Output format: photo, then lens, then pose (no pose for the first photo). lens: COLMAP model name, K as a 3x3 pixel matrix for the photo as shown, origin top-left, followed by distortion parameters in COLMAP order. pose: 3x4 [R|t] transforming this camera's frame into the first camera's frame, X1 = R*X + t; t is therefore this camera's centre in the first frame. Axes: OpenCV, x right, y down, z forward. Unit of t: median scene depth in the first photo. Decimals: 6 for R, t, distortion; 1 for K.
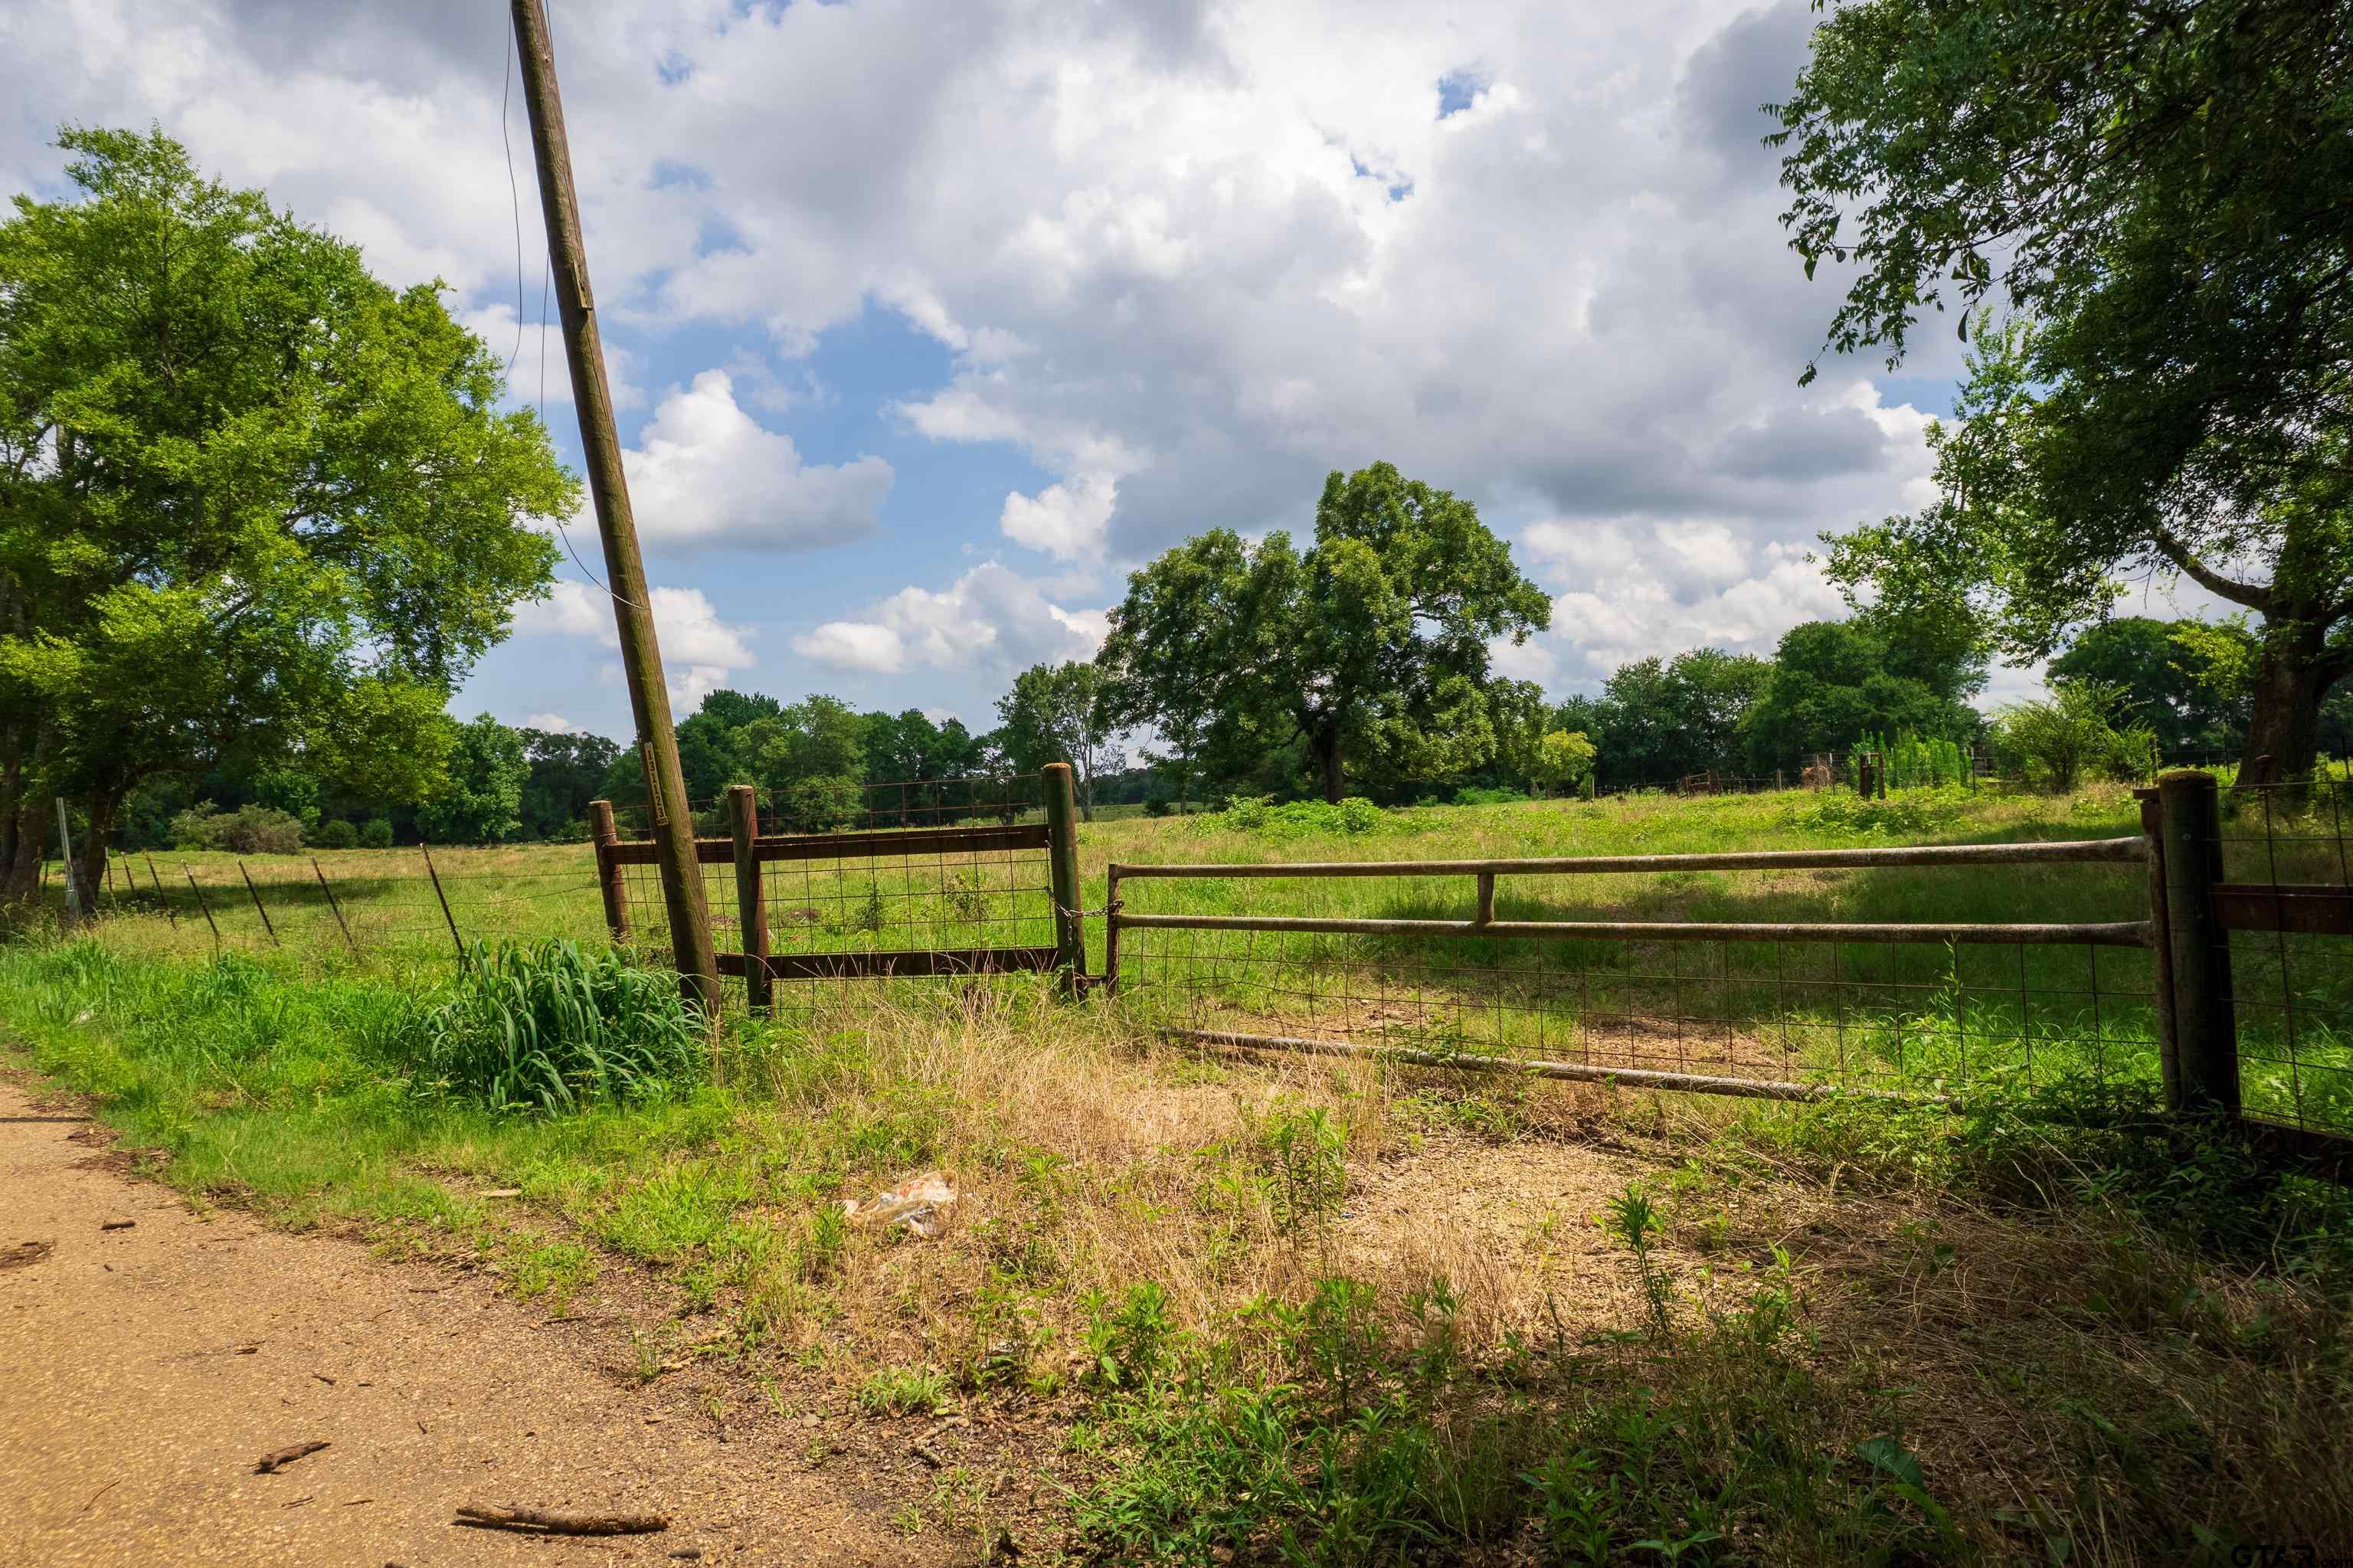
lens RADIAL K [[1473.1, 0, 1174.3], [0, 1473.1, 796.1], [0, 0, 1]] dist [-0.002760, 0.003935]
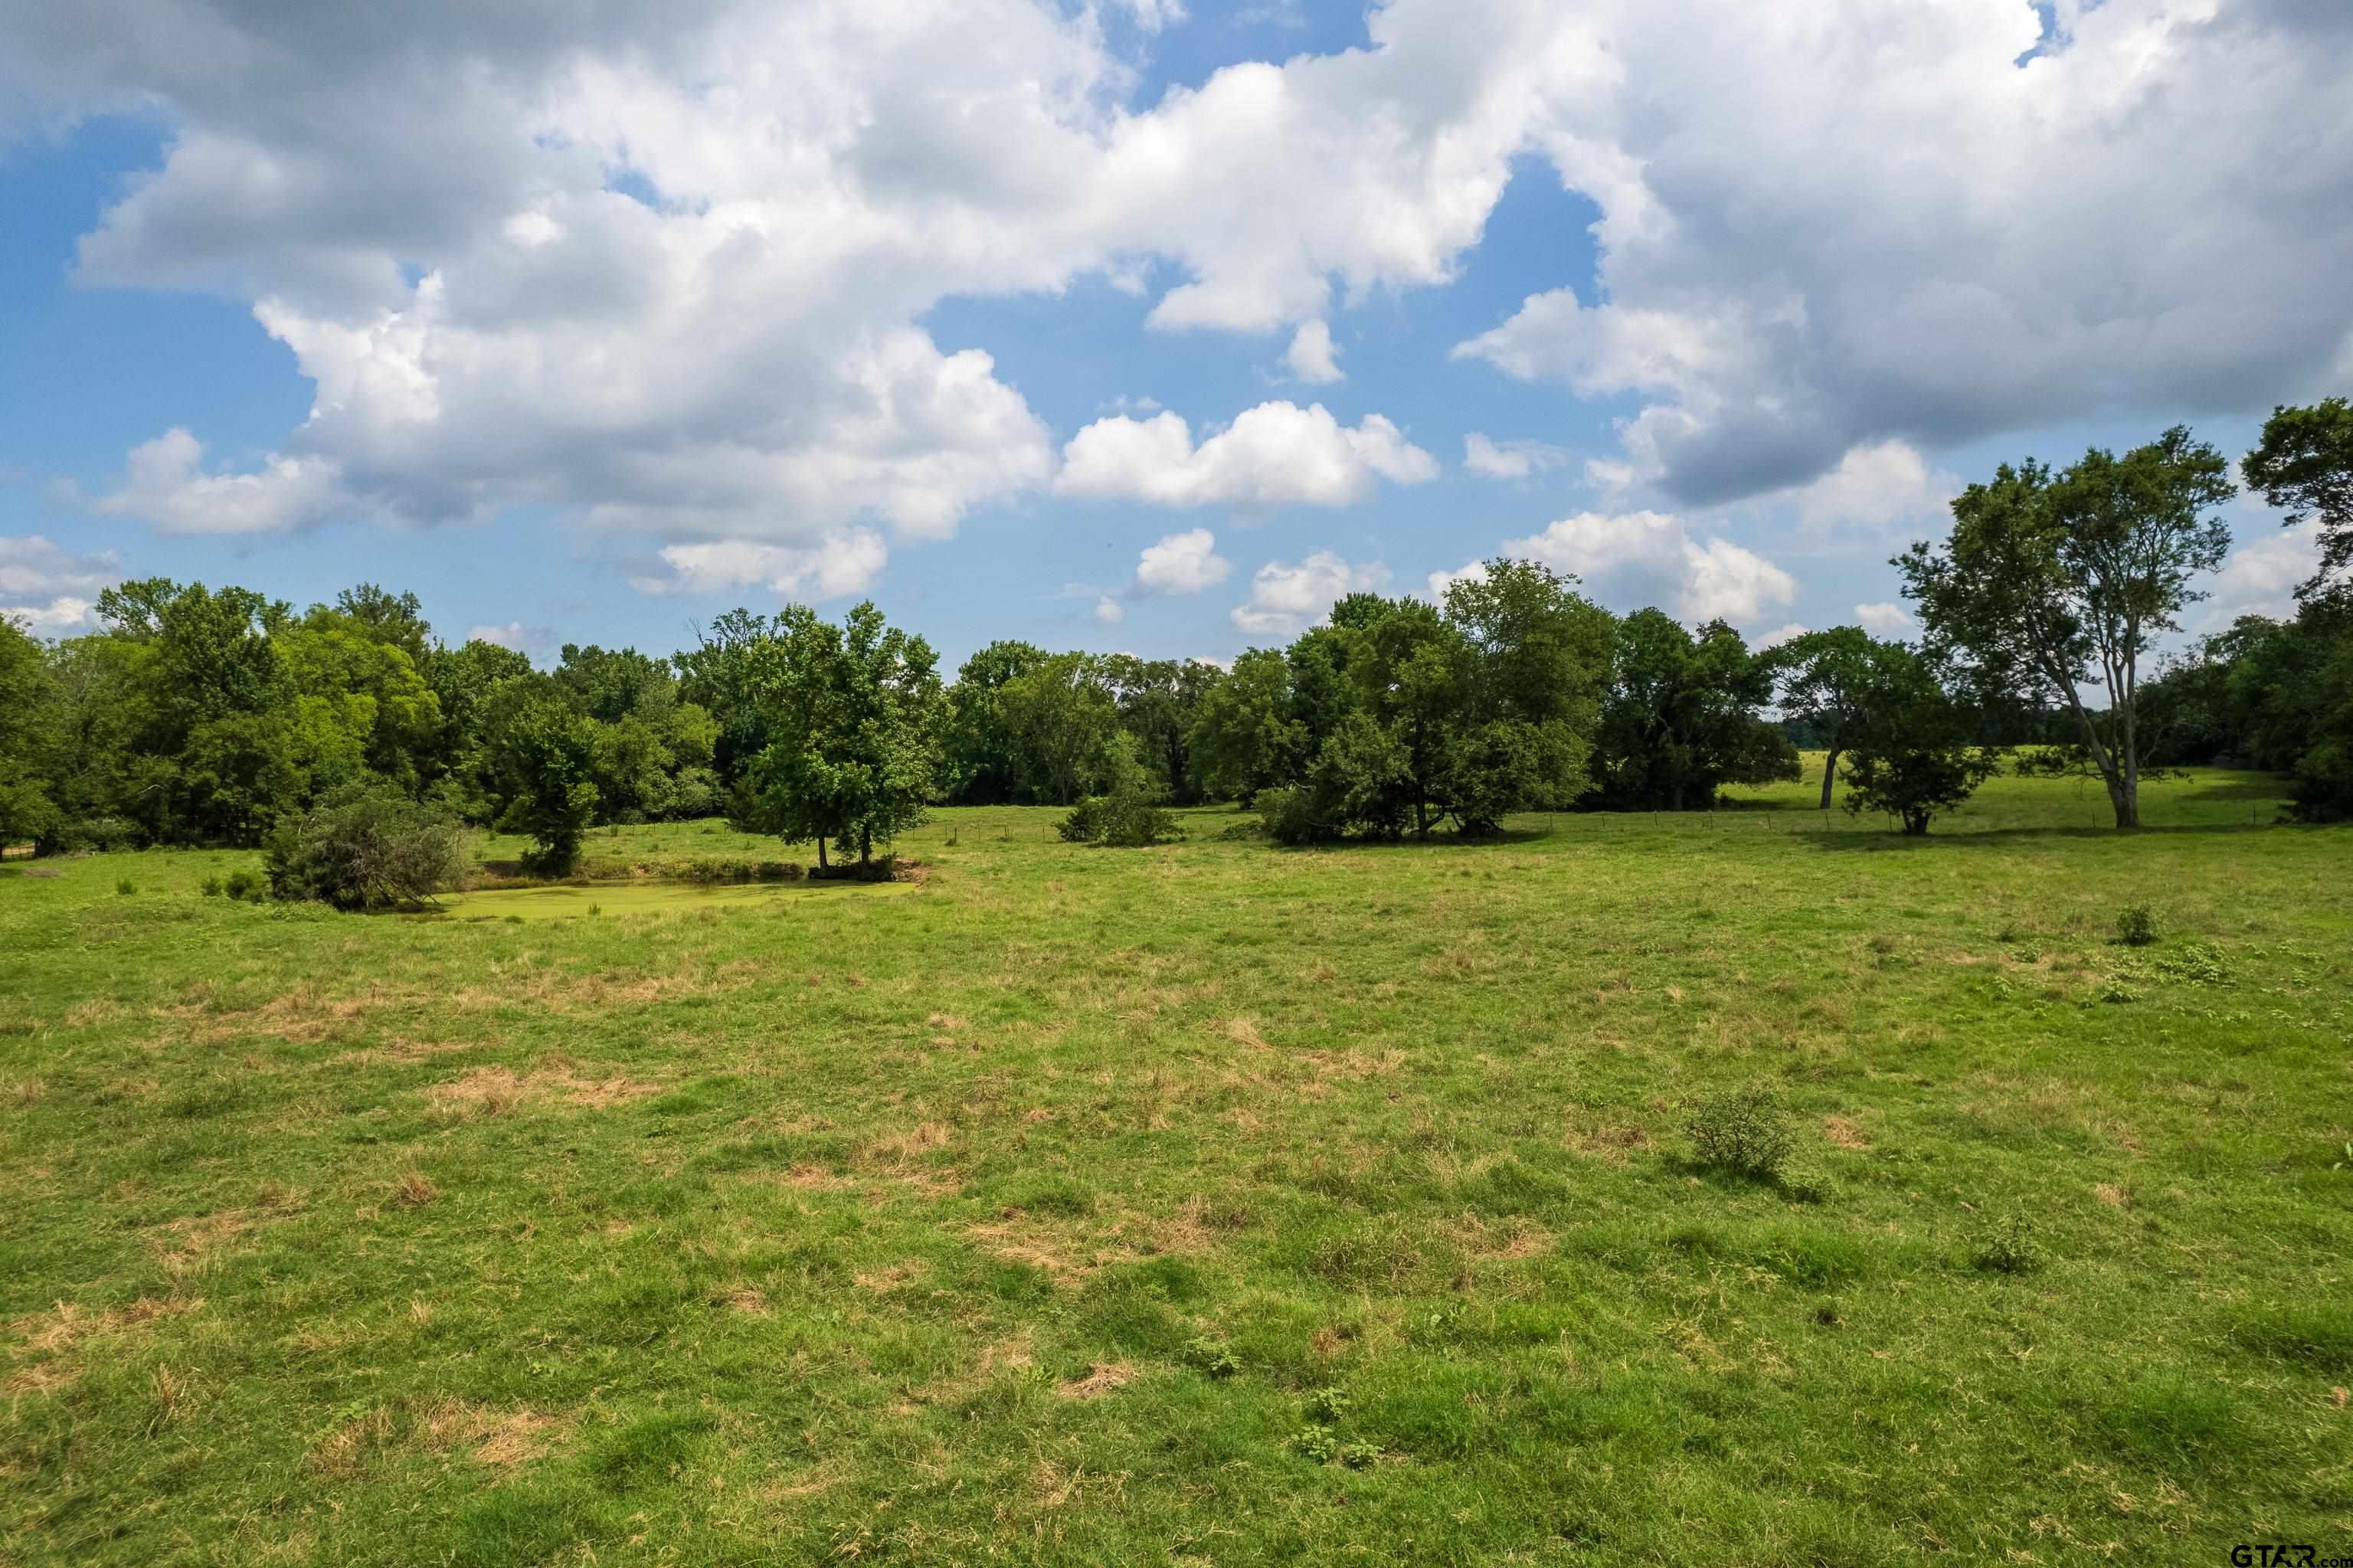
lens RADIAL K [[1473.1, 0, 1169.9], [0, 1473.1, 789.2], [0, 0, 1]] dist [-0.002760, 0.003935]
pose [[0.902721, 0.017600, -0.429866, -0.102843], [-0.000423, 0.999199, 0.040022, -0.008421], [0.430225, -0.035947, 0.902005, 0.395043]]
